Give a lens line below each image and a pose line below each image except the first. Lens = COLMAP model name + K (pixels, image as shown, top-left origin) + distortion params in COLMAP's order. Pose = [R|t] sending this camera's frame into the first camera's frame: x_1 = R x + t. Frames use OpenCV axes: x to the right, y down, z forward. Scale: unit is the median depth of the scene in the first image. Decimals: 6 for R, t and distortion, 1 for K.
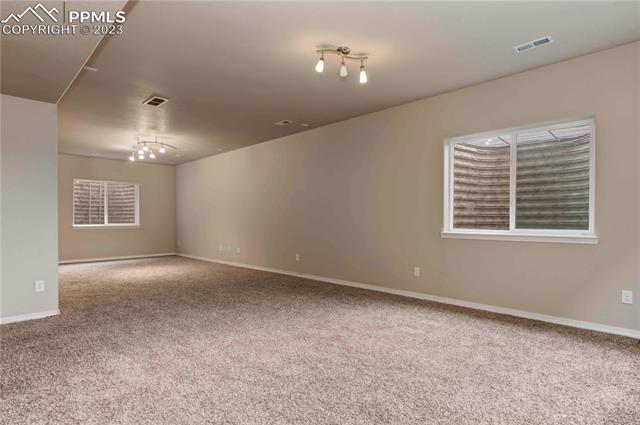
lens RADIAL K [[345.4, 0, 319.7], [0, 345.4, 217.9], [0, 0, 1]] dist [-0.005168, -0.000863]
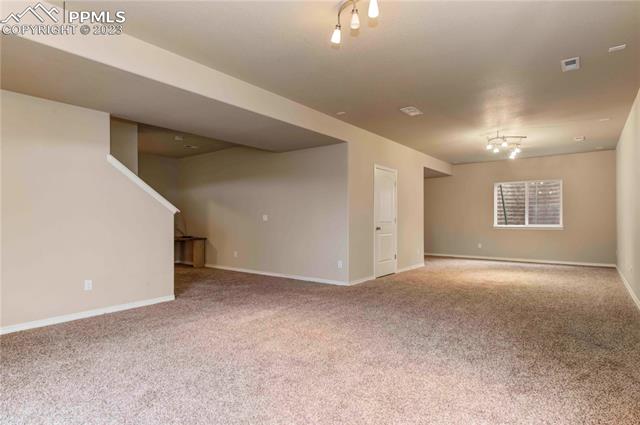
lens RADIAL K [[345.4, 0, 318.9], [0, 345.4, 211.2], [0, 0, 1]] dist [-0.005168, -0.000863]
pose [[0.117551, -0.021406, -0.992836, 0.280848], [-0.001247, 0.999764, -0.021703, 0.000924], [0.993066, 0.003789, 0.117497, 0.302250]]
